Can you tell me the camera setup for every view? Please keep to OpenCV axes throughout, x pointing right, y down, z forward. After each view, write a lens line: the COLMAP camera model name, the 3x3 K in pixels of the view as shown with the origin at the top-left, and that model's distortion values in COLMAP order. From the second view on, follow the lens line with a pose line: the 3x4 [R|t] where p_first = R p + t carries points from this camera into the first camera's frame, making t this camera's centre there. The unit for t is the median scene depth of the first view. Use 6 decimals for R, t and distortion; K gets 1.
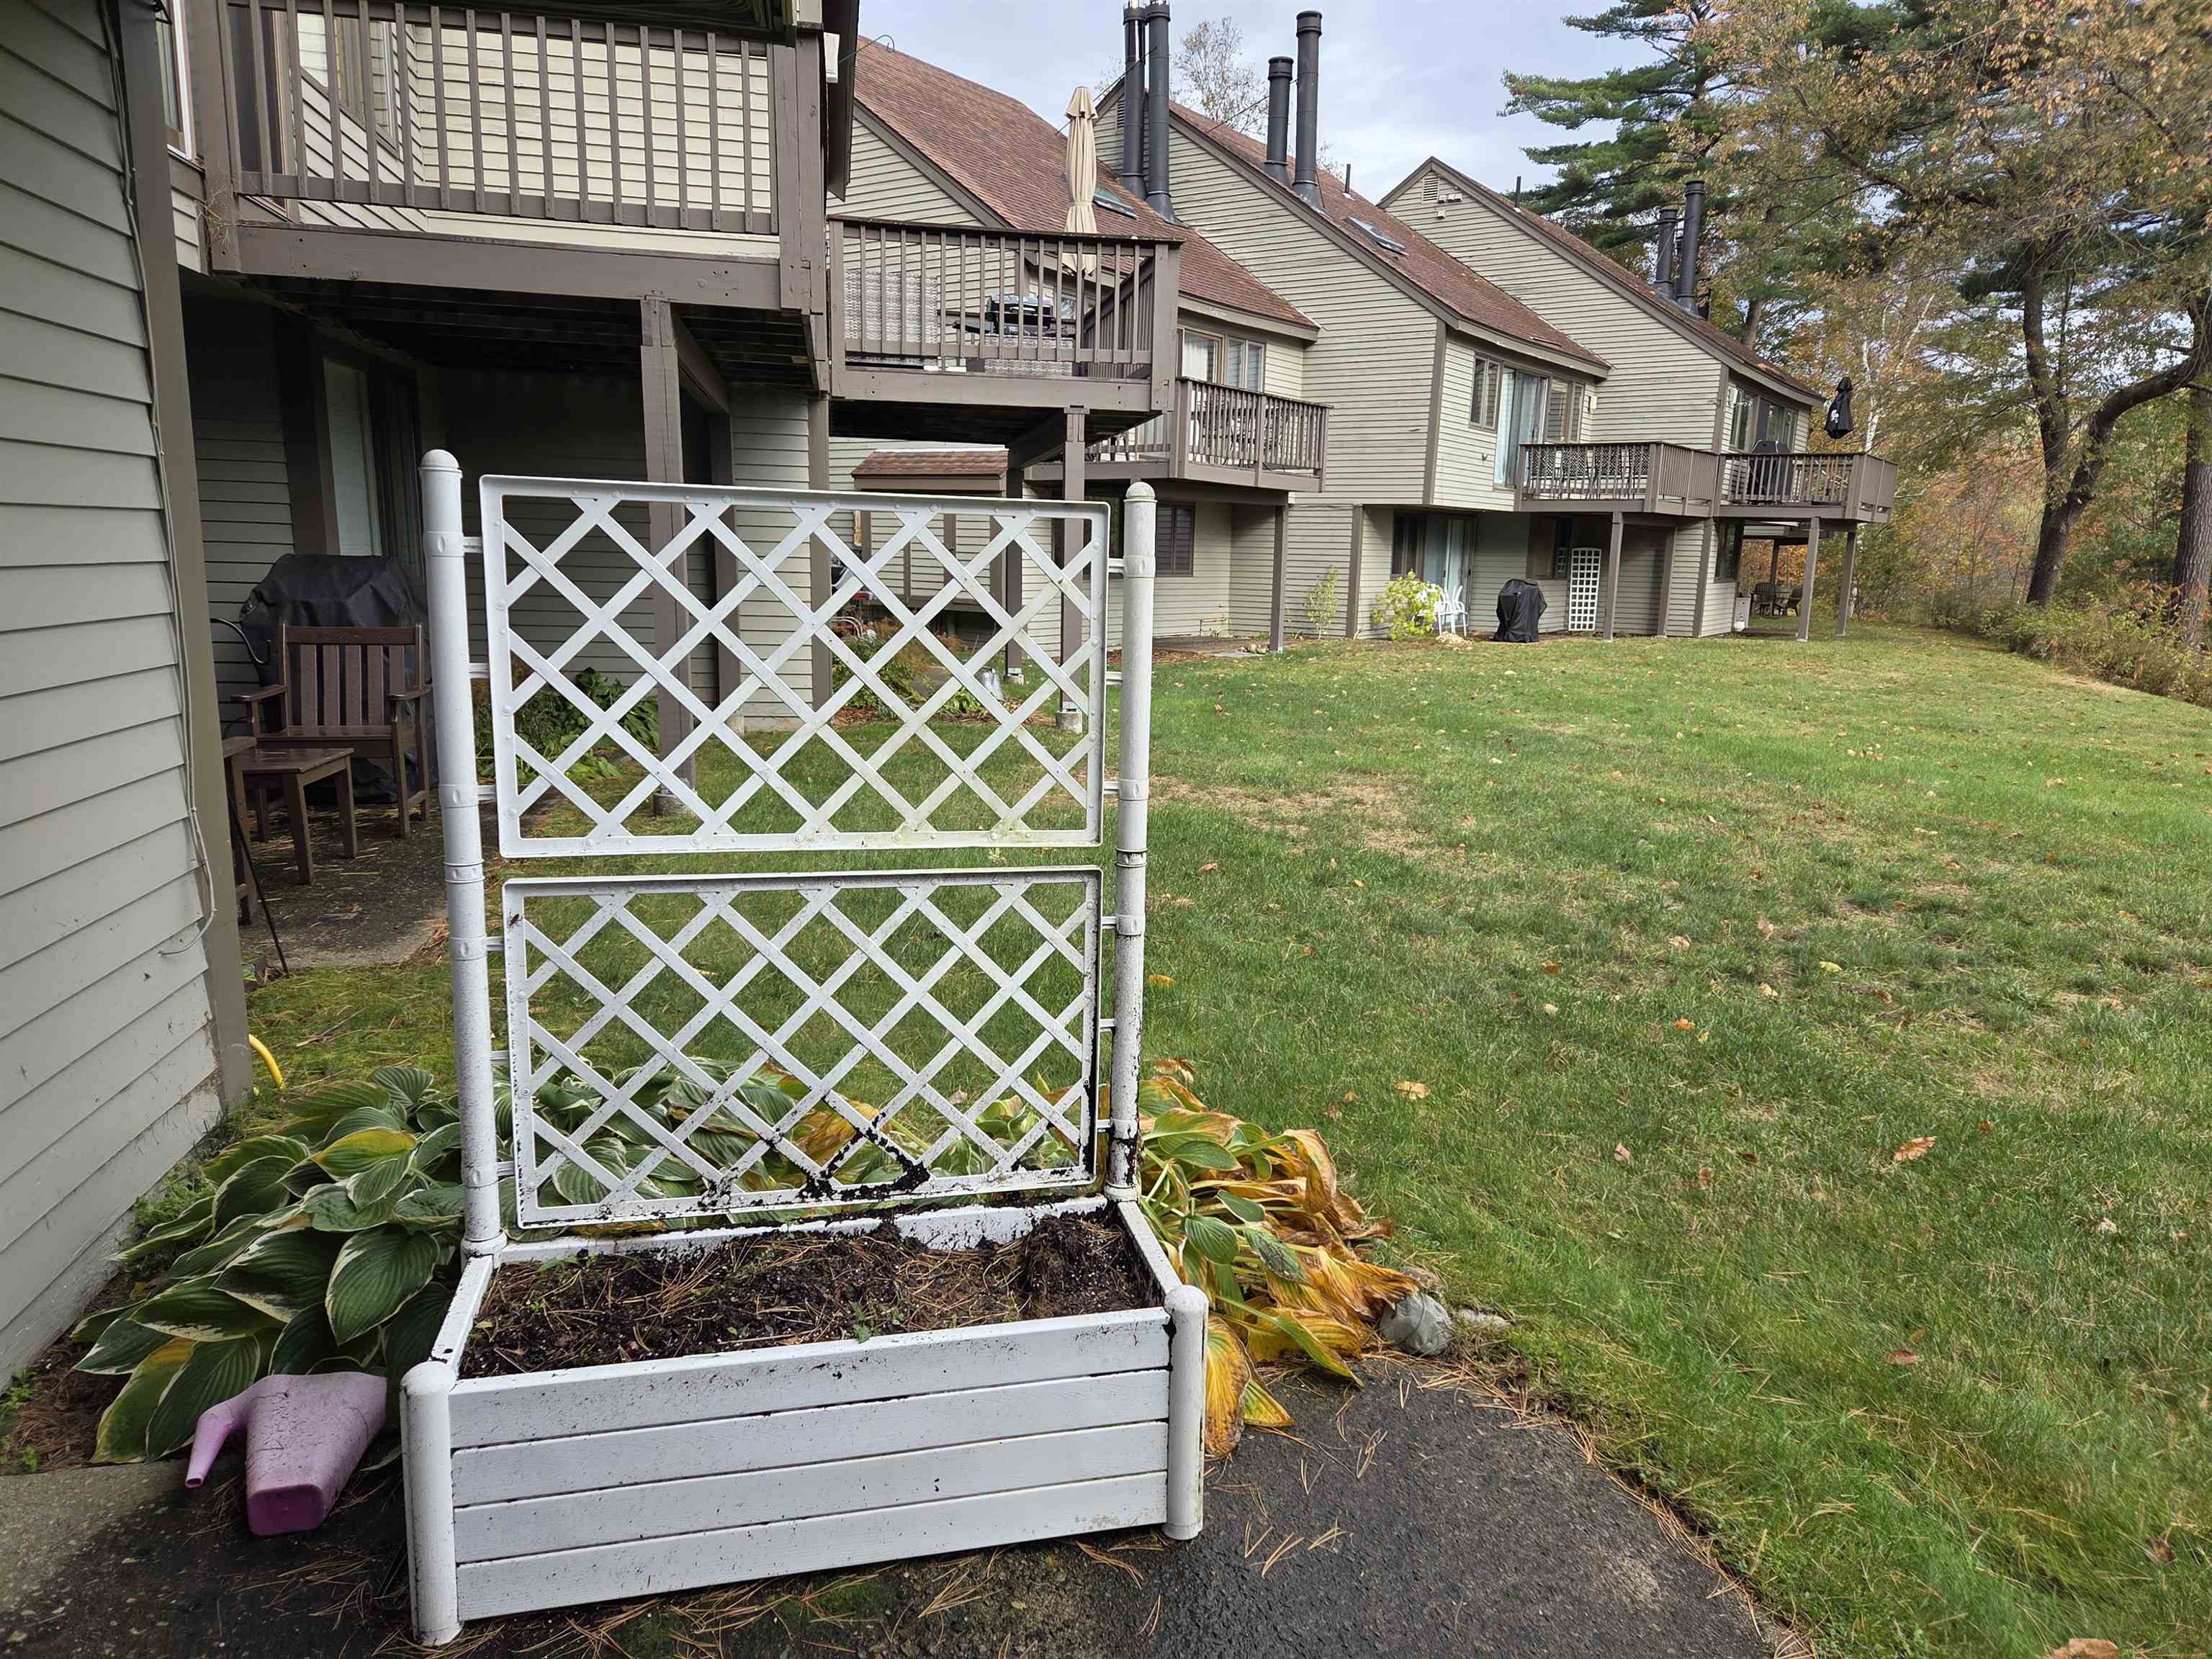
lens RADIAL K [[1494.2, 0, 1107.9], [0, 1494.2, 825.5], [0, 0, 1]] dist [0.036321, -0.000018]
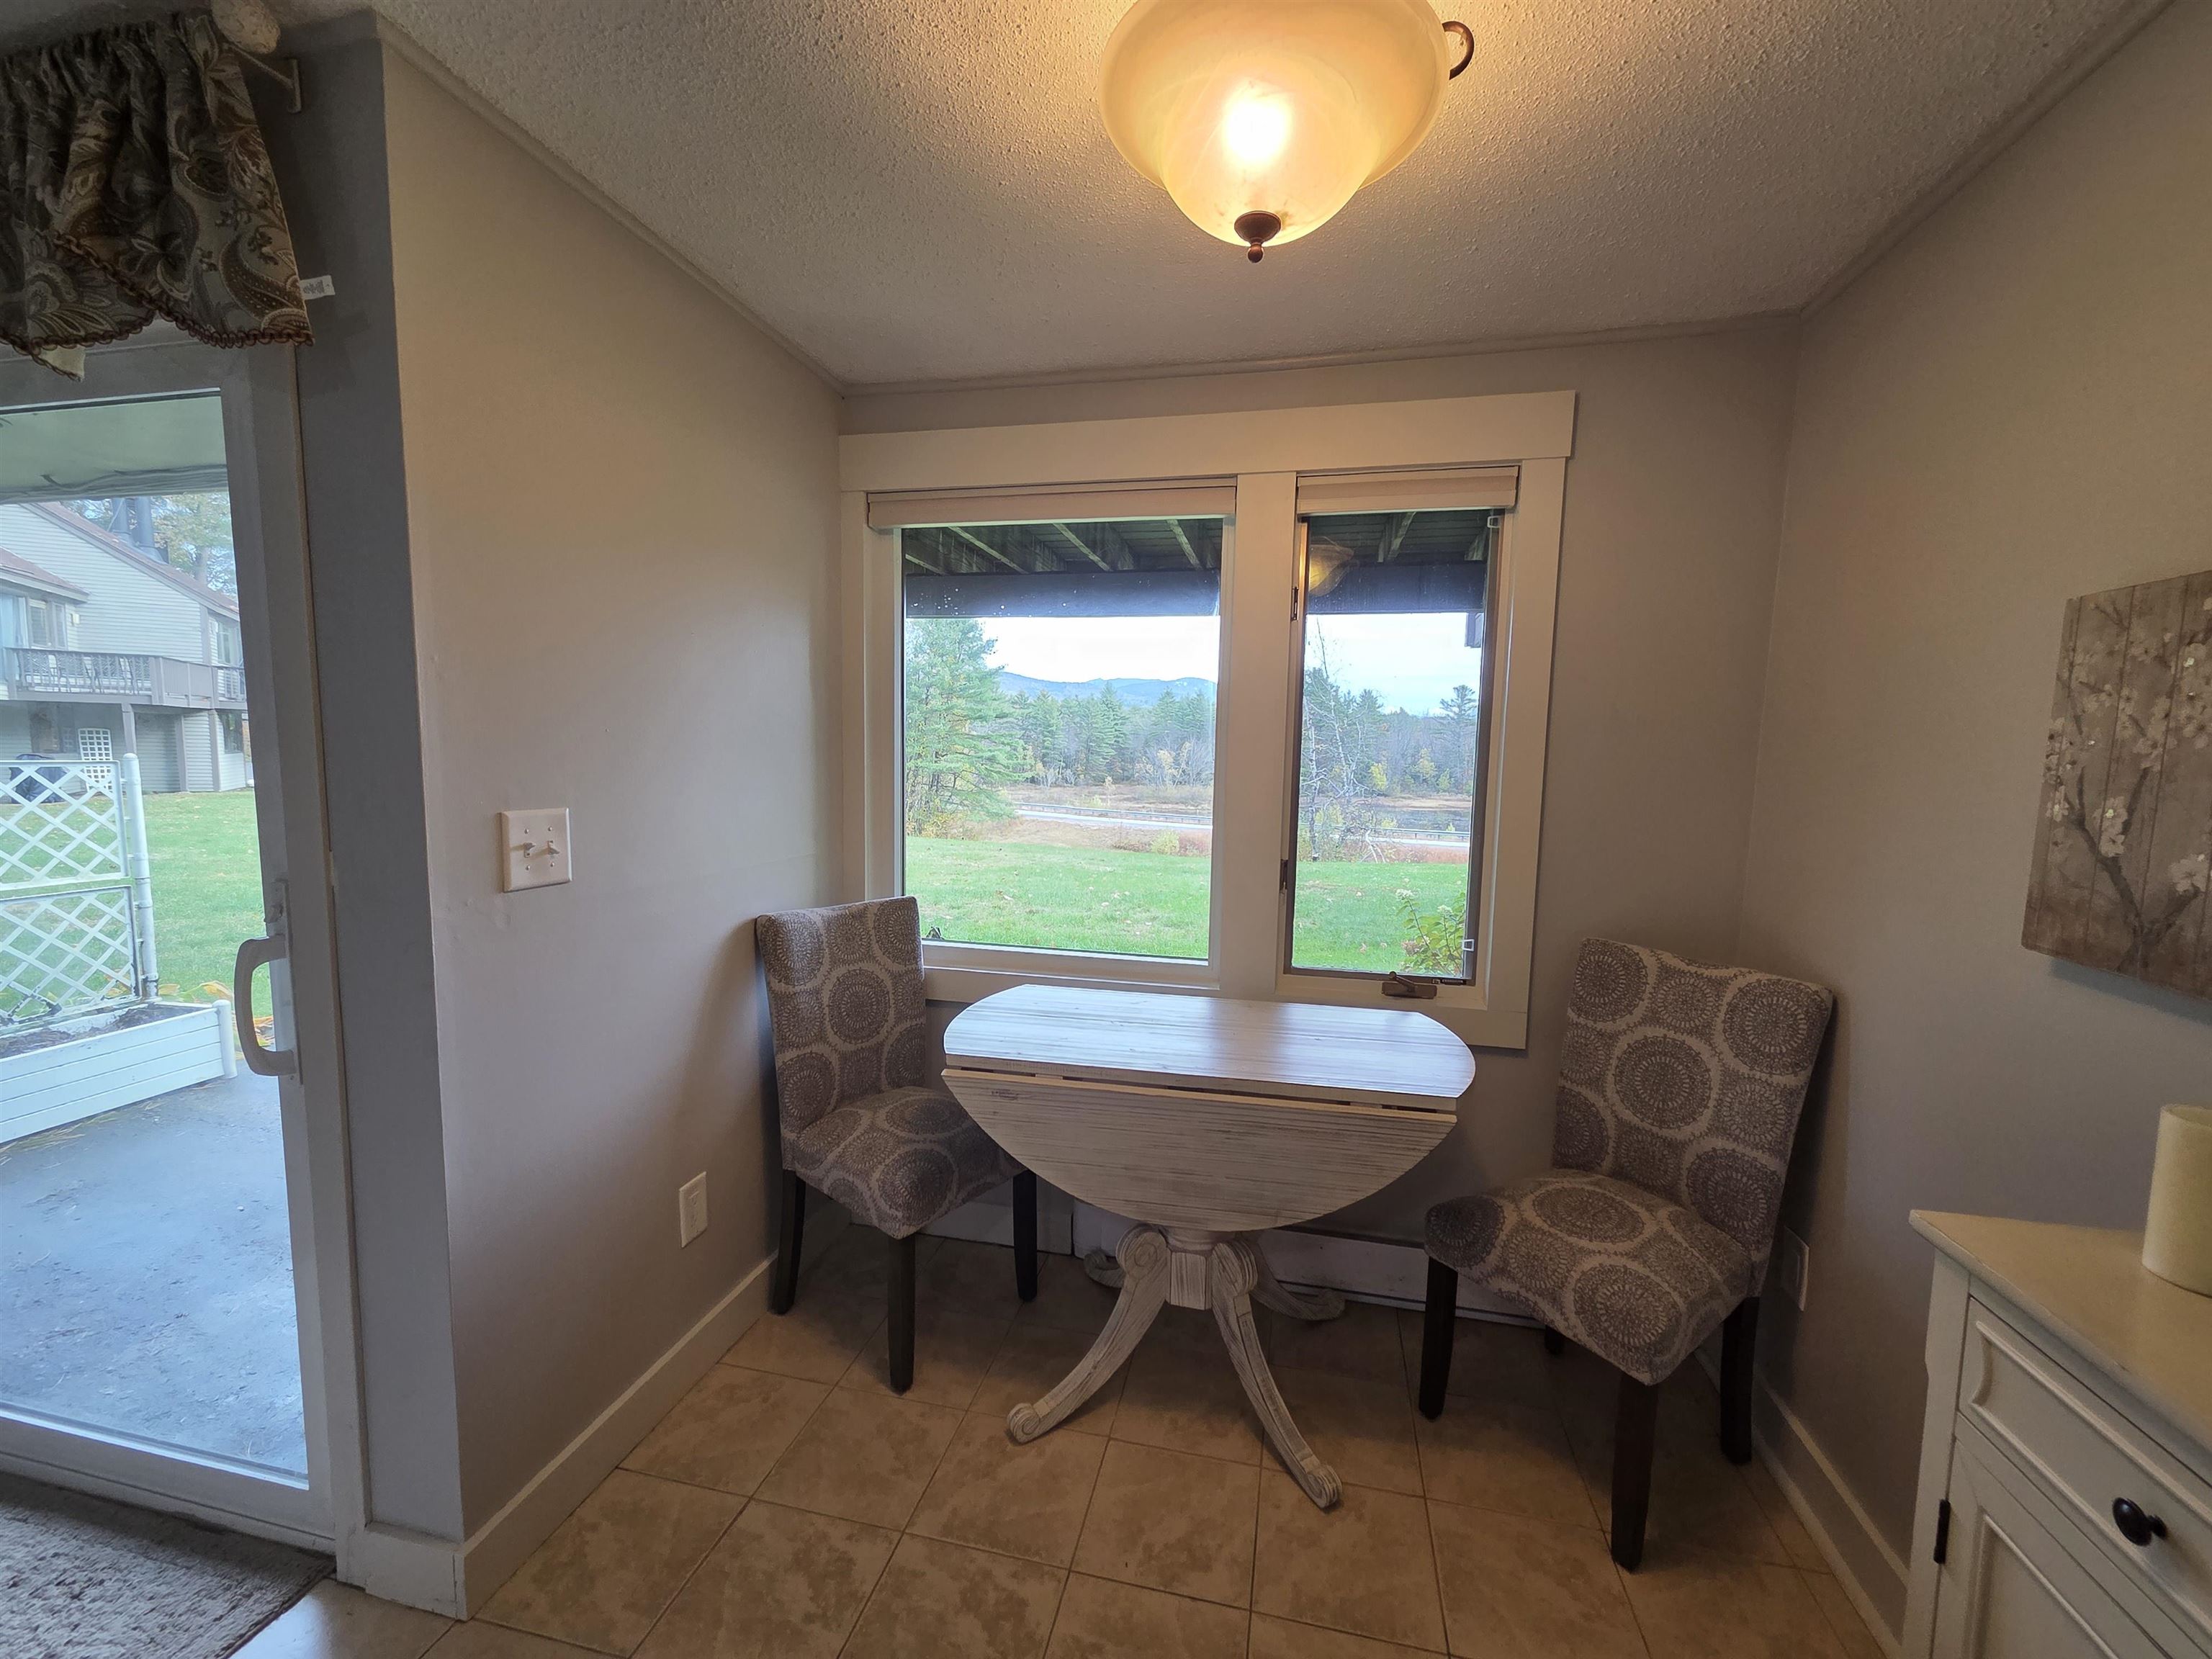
lens RADIAL K [[893.4, 0, 1108.4], [0, 893.4, 827.8], [0, 0, 1]] dist [0.002538, 0.000297]
pose [[0.387499, -0.096804, 0.916773, -0.814003], [0.157647, 0.986781, 0.037562, 0.146380], [-0.908291, 0.129971, 0.397638, -1.349722]]
